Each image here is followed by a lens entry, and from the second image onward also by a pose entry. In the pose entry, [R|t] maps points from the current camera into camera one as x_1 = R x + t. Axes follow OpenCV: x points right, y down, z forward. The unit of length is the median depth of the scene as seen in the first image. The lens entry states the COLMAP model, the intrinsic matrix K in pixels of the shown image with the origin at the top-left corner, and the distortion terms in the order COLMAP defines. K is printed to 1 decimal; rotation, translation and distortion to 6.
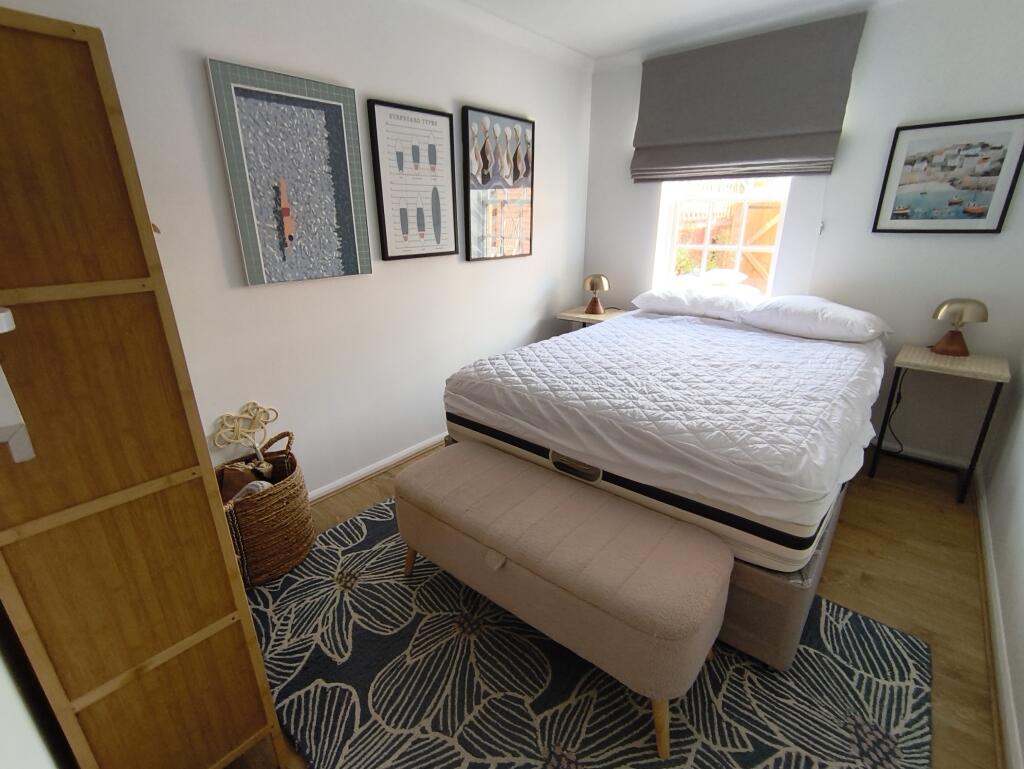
lens RADIAL K [[451.5, 0, 508.1], [0, 451.5, 380.5], [0, 0, 1]] dist [0.000160, -0.000645]
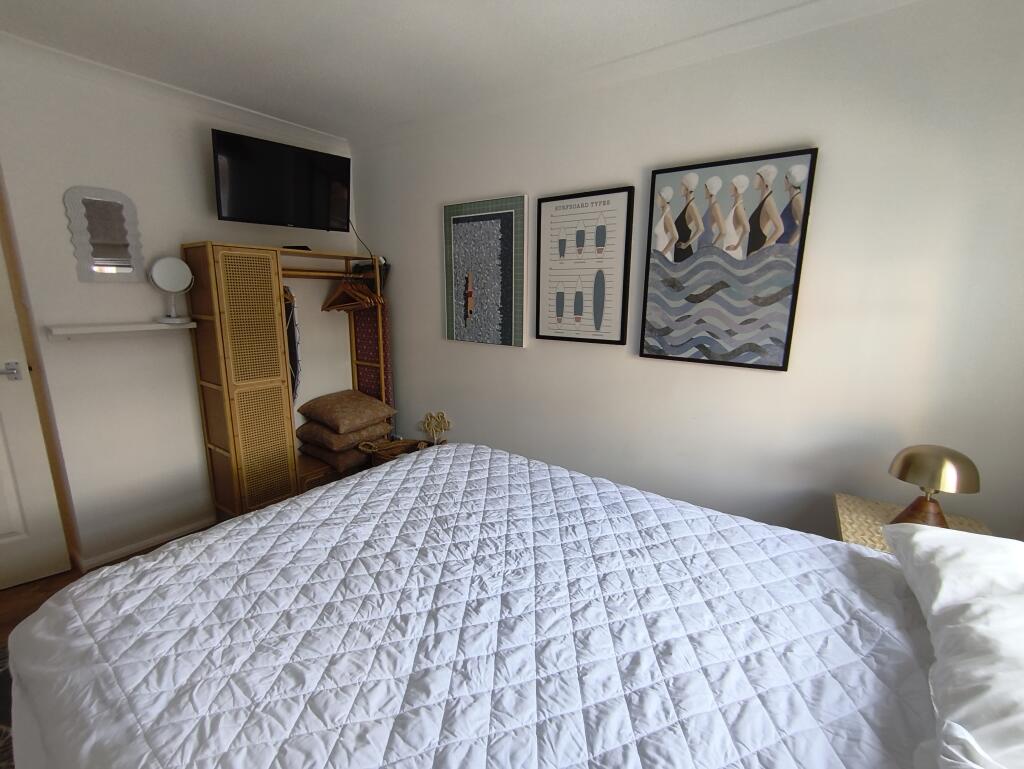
lens RADIAL K [[451.5, 0, 508.1], [0, 451.5, 380.5], [0, 0, 1]] dist [0.000160, -0.000645]
pose [[0.121107, 0.232559, -0.965013, 0.754612], [-0.327331, 0.927147, 0.182355, -0.335795], [0.937117, 0.293794, 0.188408, 0.740112]]
